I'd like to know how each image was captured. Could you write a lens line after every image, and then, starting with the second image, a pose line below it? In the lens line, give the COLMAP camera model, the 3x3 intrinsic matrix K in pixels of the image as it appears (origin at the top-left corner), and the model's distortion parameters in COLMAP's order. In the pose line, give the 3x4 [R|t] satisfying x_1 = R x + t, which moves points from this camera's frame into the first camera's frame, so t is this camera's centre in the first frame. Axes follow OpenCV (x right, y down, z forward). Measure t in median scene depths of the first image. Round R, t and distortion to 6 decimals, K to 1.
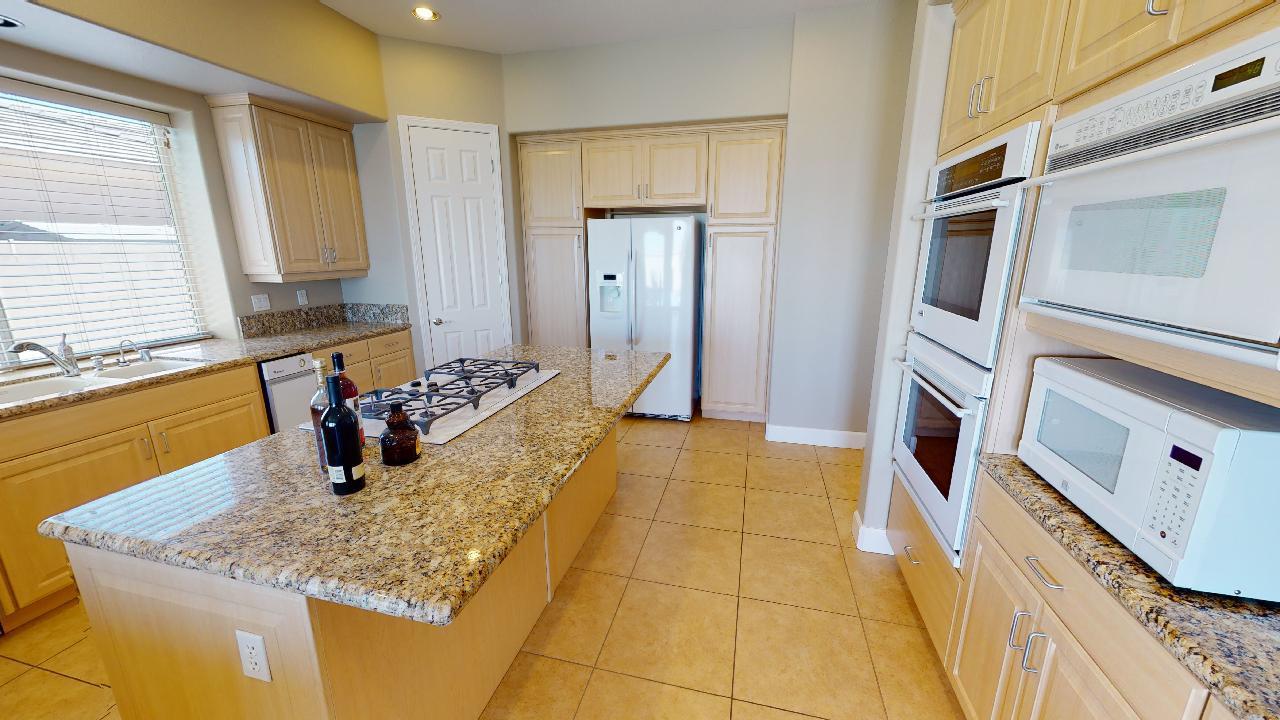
lens RADIAL K [[462.4, 0, 644.5], [0, 462.4, 349.4], [0, 0, 1]] dist [-0.001948, 0.000406]
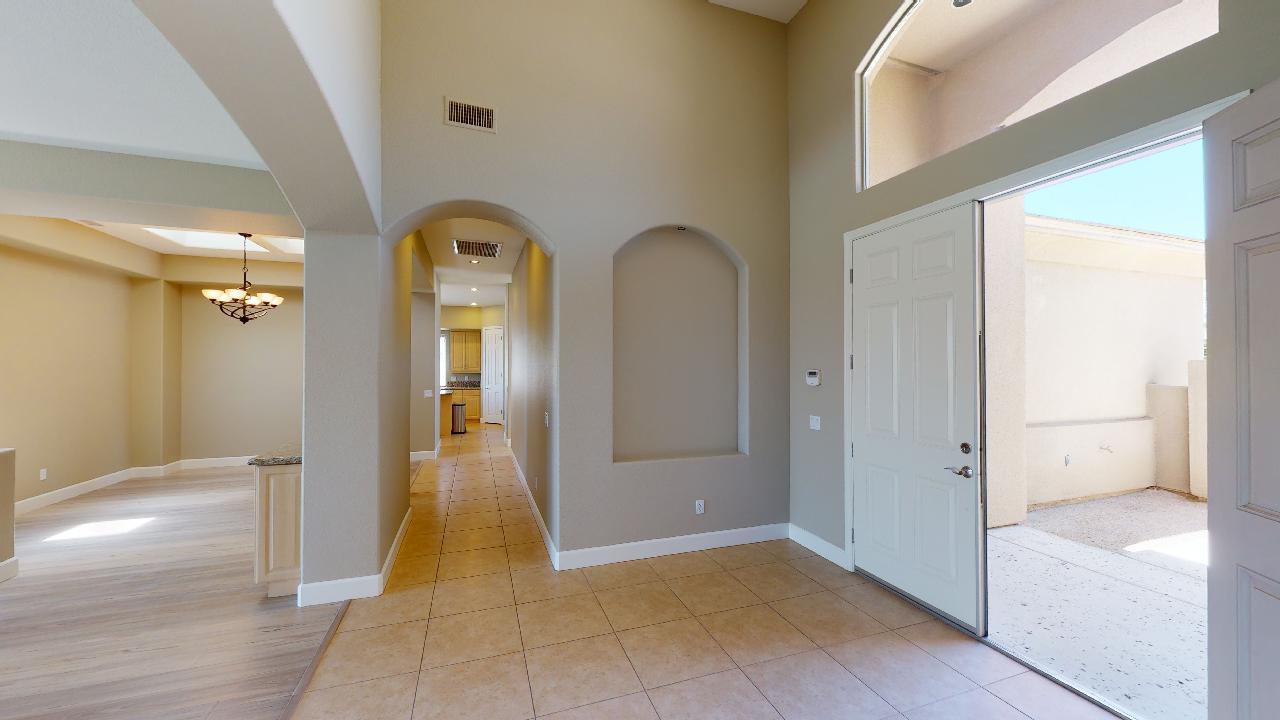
lens RADIAL K [[462.4, 0, 638.9], [0, 462.4, 360.8], [0, 0, 1]] dist [-0.001948, 0.000406]
pose [[0.556631, -0.010051, -0.830699, 3.249988], [-0.174947, 0.976086, -0.129037, -0.015987], [0.812131, 0.217154, 0.541561, 0.121844]]
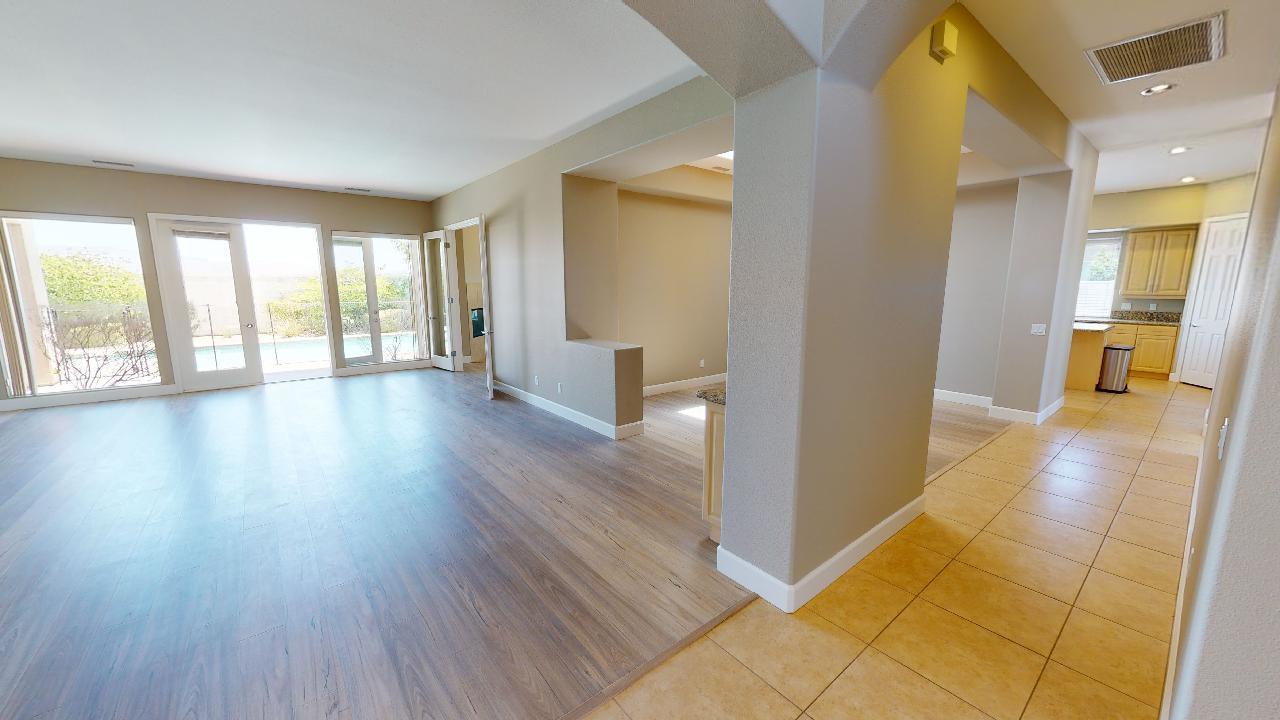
lens RADIAL K [[462.4, 0, 649.3], [0, 462.4, 362.7], [0, 0, 1]] dist [-0.001948, 0.000406]
pose [[-0.596569, 0.132292, -0.791584, 2.774815], [-0.171743, 0.942429, 0.286934, -0.084987], [0.783971, 0.307125, -0.539503, 0.401375]]
